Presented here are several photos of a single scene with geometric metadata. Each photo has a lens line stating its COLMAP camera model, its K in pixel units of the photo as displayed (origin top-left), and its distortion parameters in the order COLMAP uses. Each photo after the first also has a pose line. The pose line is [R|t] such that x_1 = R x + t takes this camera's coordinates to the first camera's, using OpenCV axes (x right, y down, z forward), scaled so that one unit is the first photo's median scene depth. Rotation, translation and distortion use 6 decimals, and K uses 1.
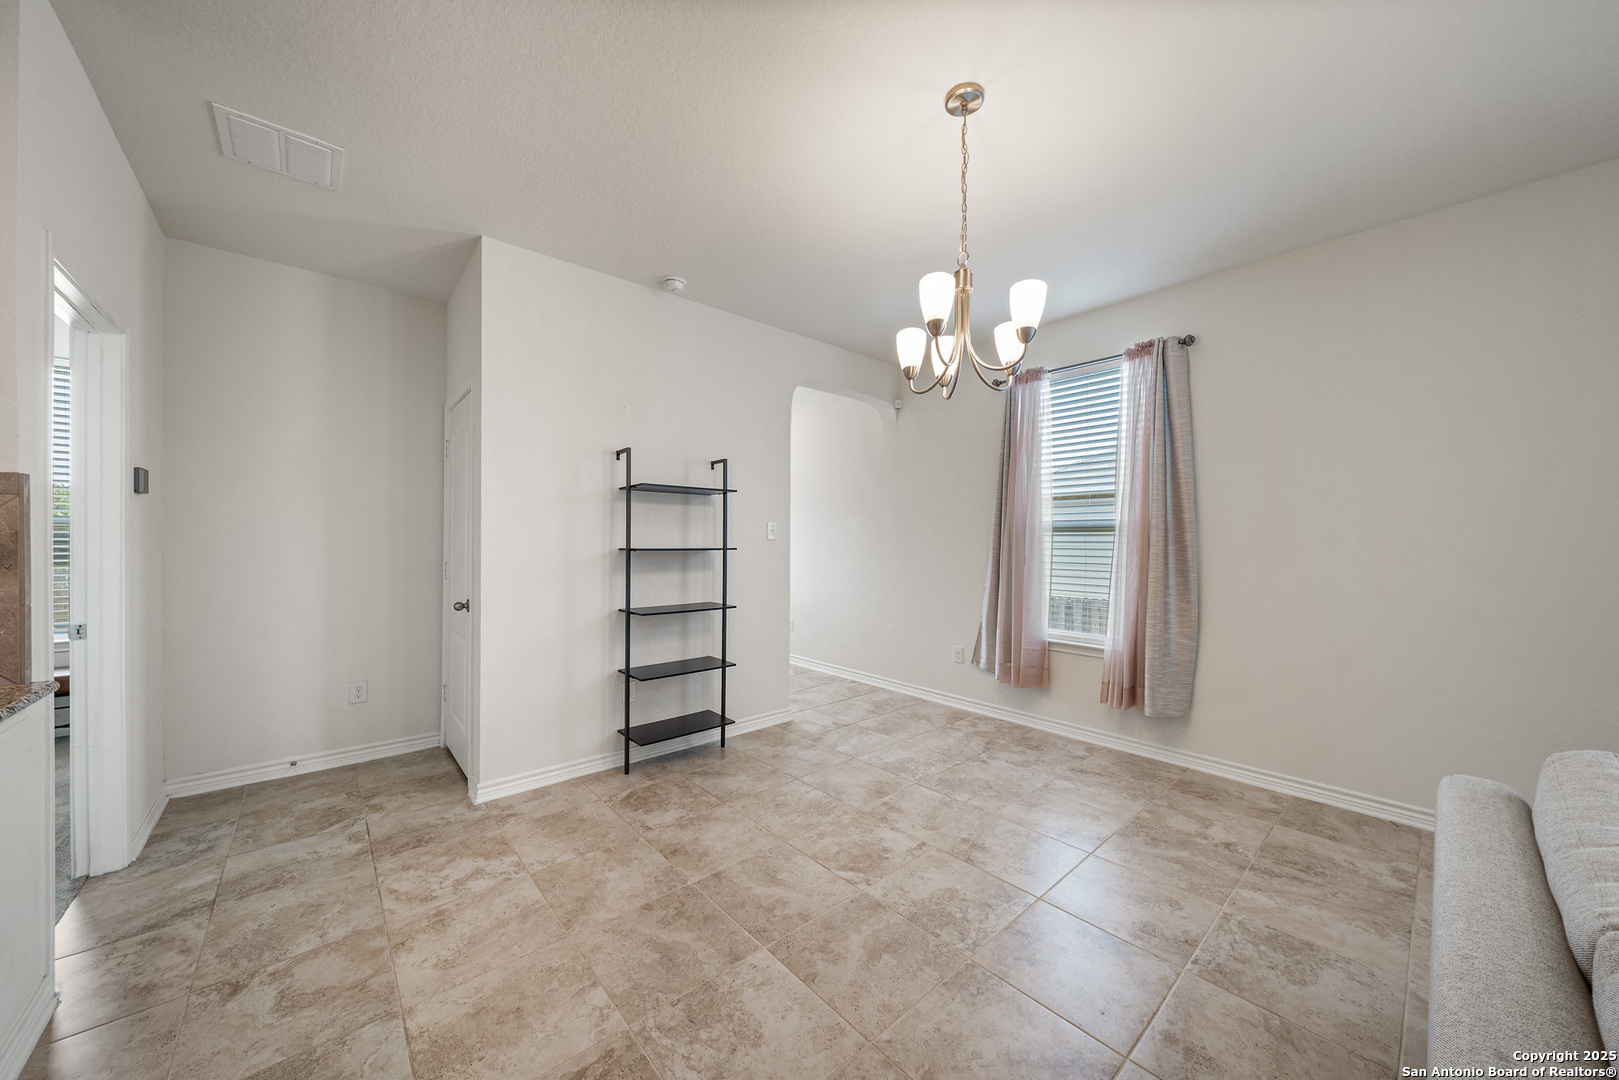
lens RADIAL K [[564.8, 0, 802.9], [0, 564.8, 541.2], [0, 0, 1]] dist [-0.005721, -0.000012]
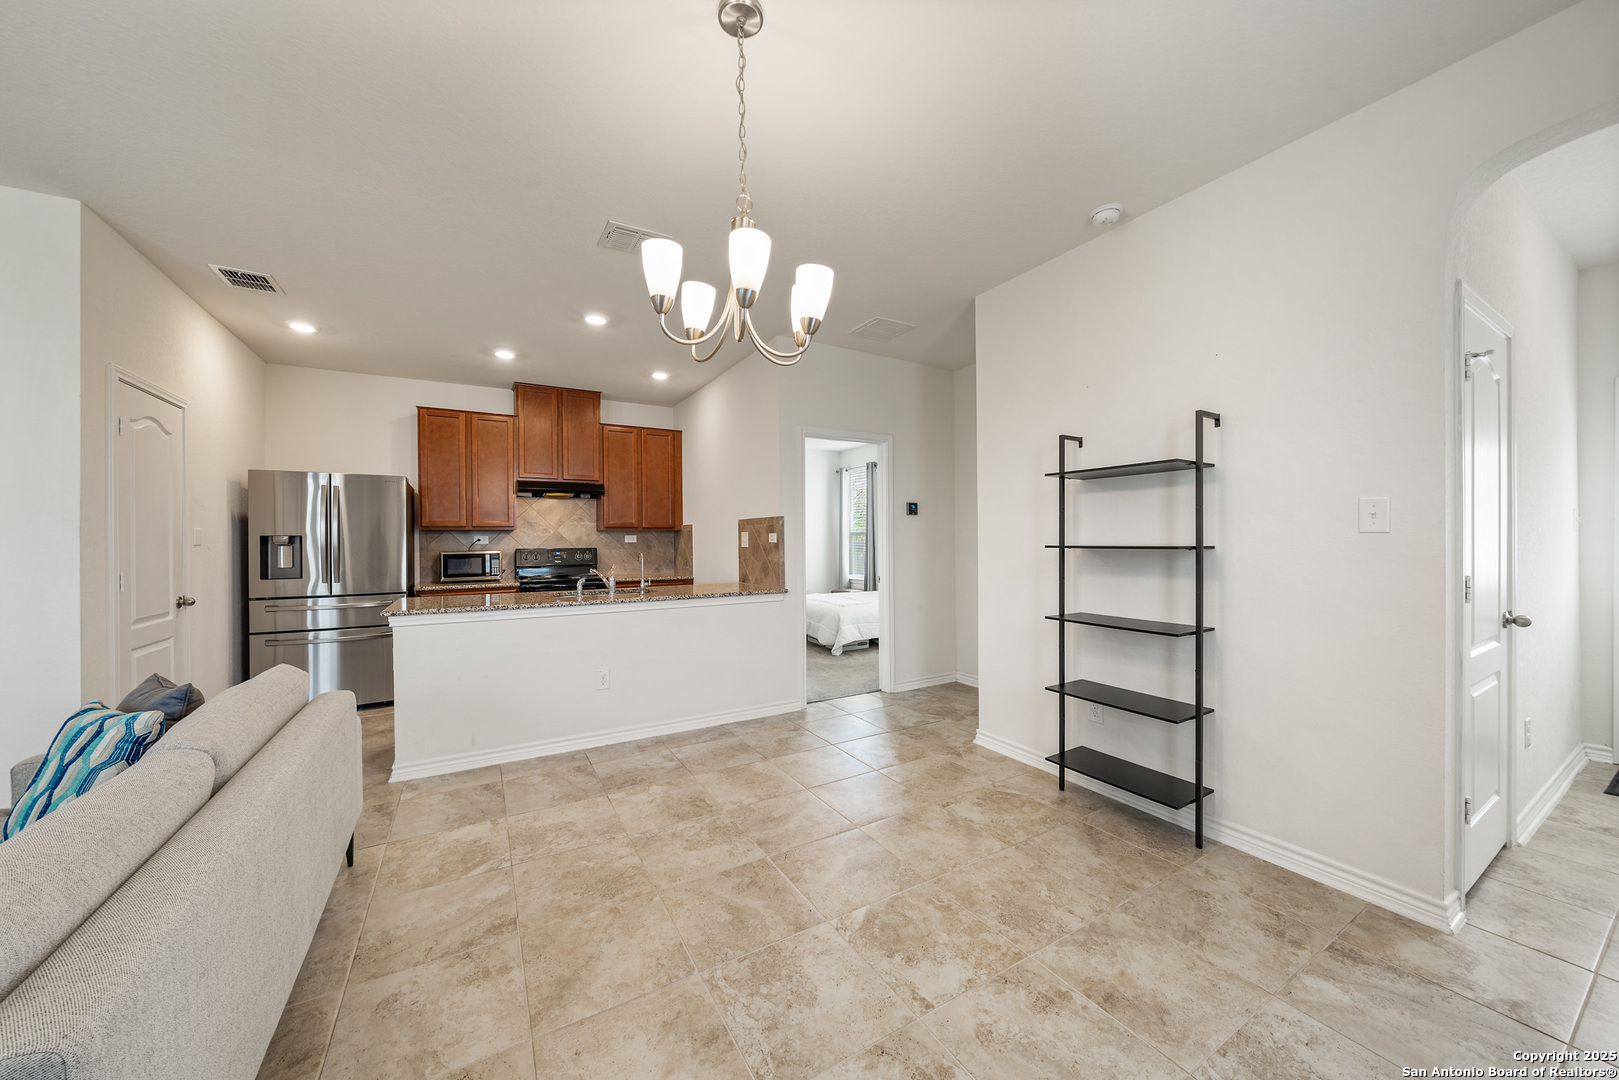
lens RADIAL K [[564.8, 0, 802.9], [0, 564.8, 541.2], [0, 0, 1]] dist [-0.005721, -0.000012]
pose [[-0.187088, 0.000301, -0.982343, 0.877554], [0.004382, 0.999990, -0.000528, 0.005680], [0.982333, -0.004403, -0.187087, 0.989121]]
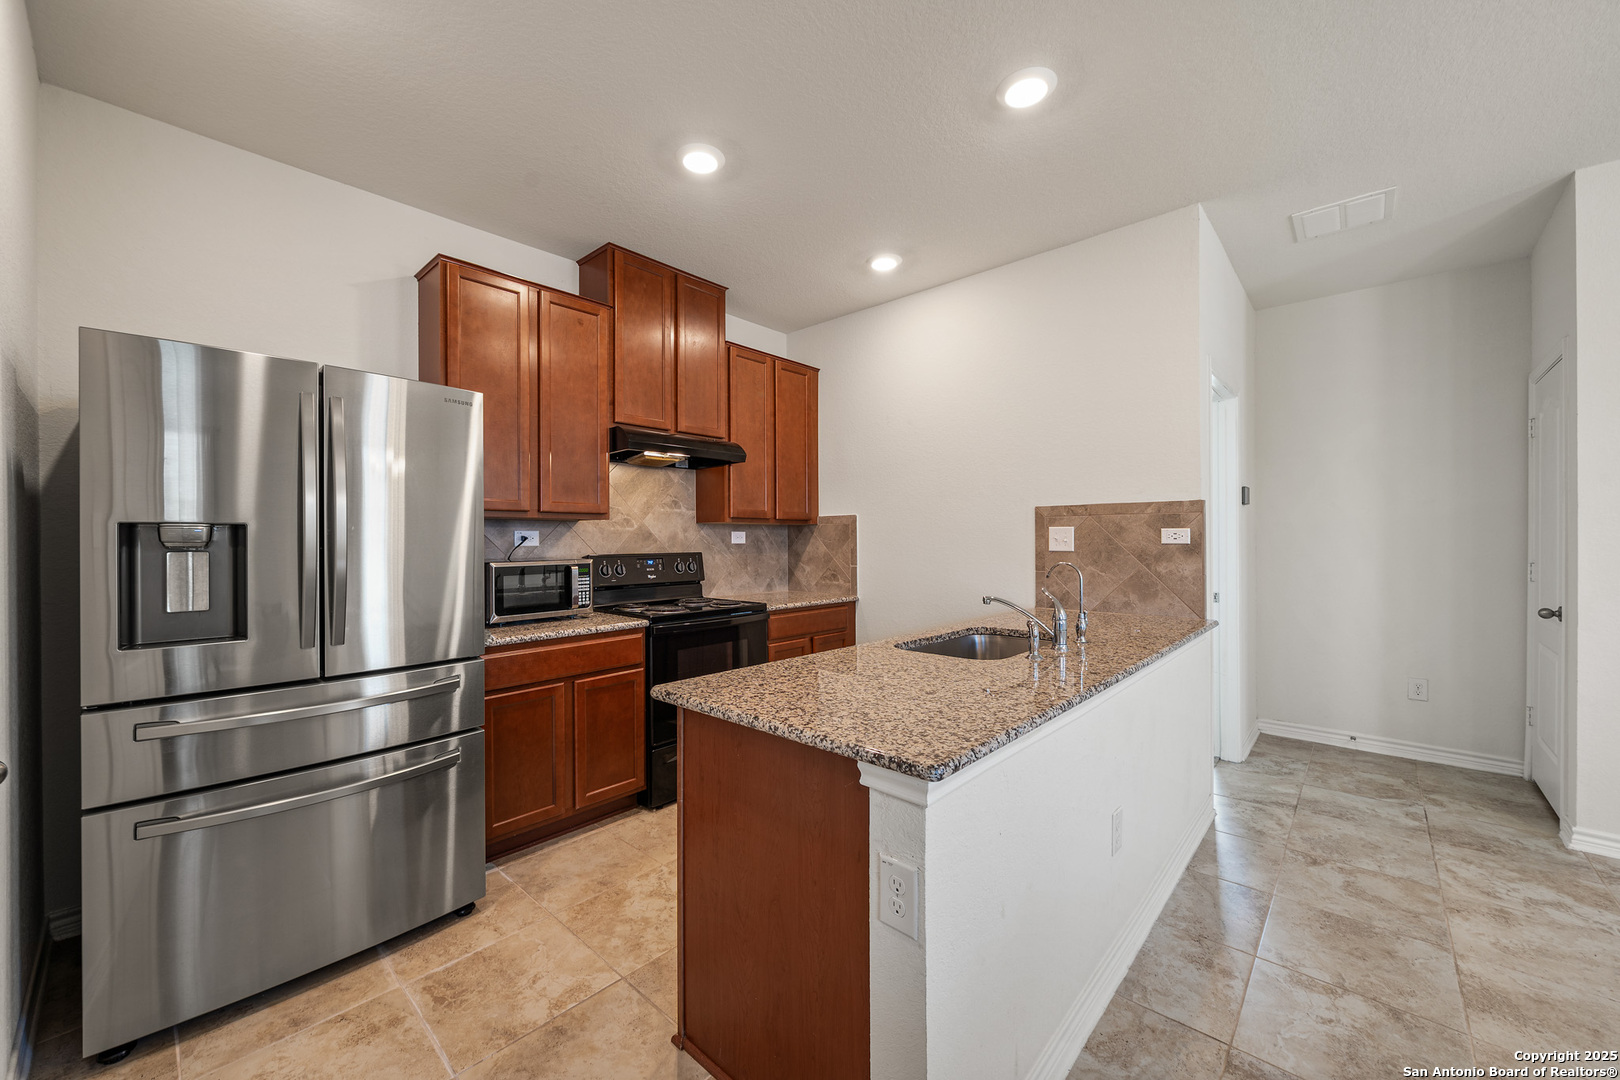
lens RADIAL K [[618.5, 0, 800.7], [0, 618.5, 541.0], [0, 0, 1]] dist [-0.003674, -0.000207]
pose [[0.110276, -0.001758, -0.993899, 0.241301], [0.003445, 0.999993, -0.001387, 0.003256], [0.993895, -0.003271, 0.110281, -0.286351]]
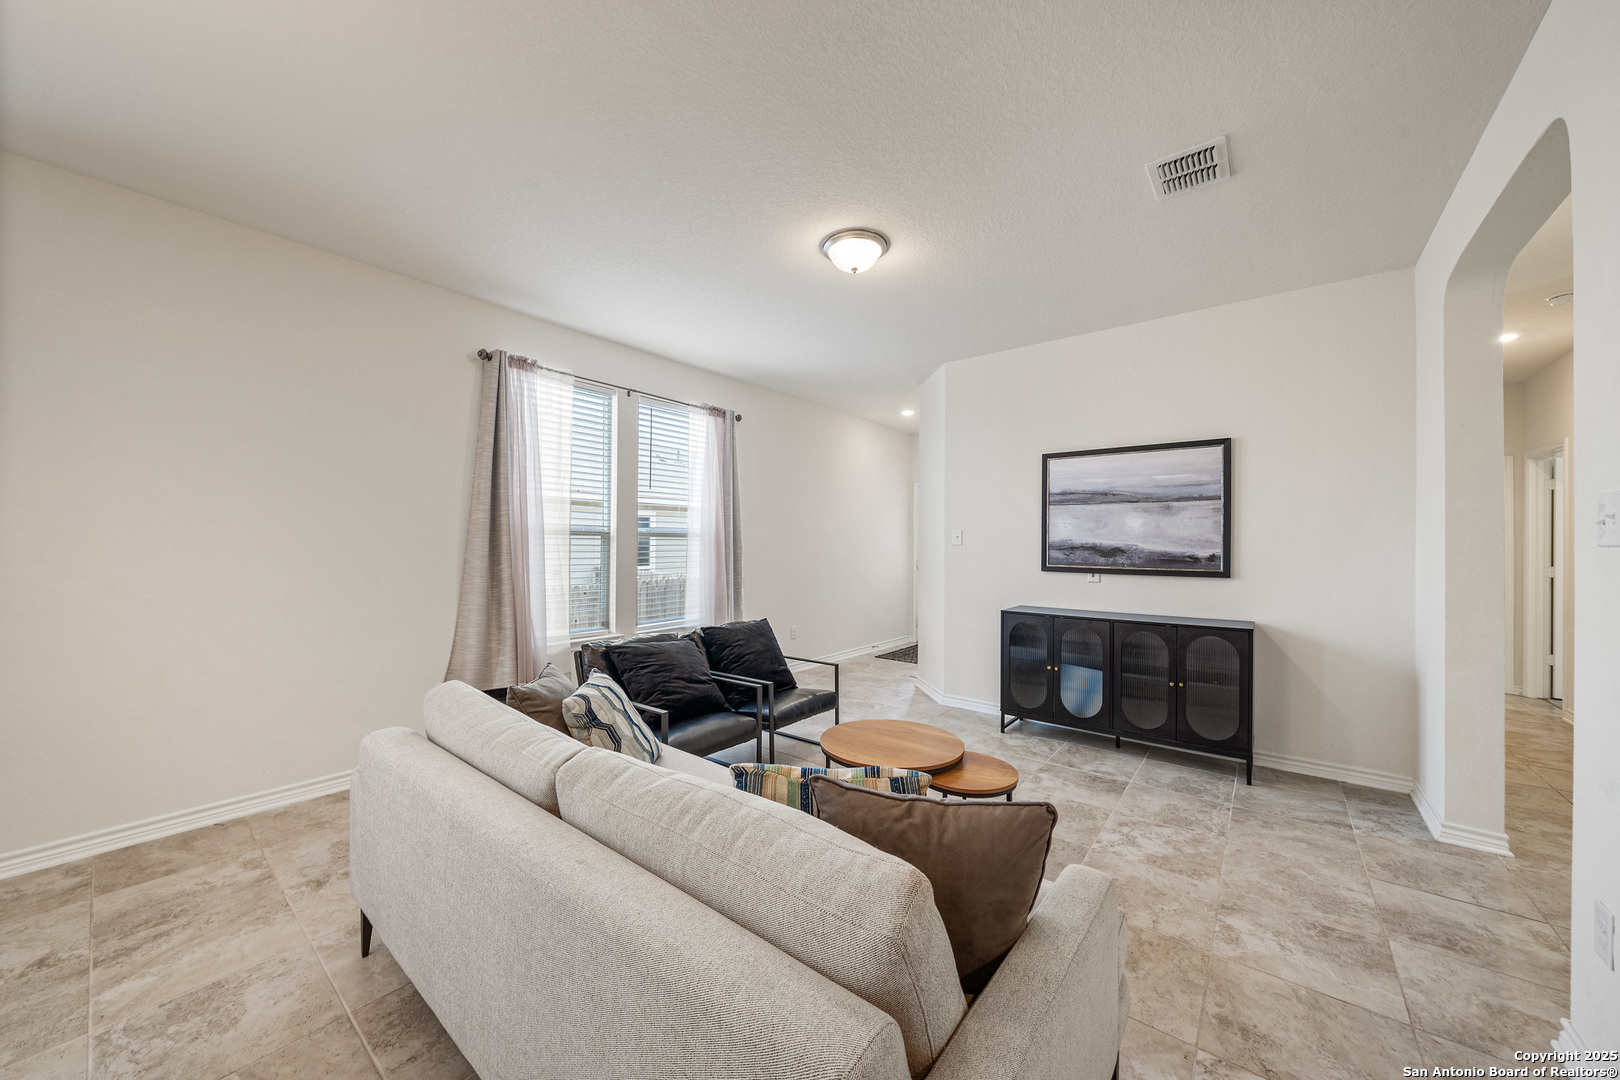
lens RADIAL K [[577.2, 0, 802.1], [0, 577.2, 540.9], [0, 0, 1]] dist [-0.004698, 0.000113]
pose [[-0.172495, 0.000296, 0.985010, -0.132274], [-0.004874, 0.999987, -0.001154, -0.001904], [-0.984998, -0.005000, -0.172492, 0.172809]]
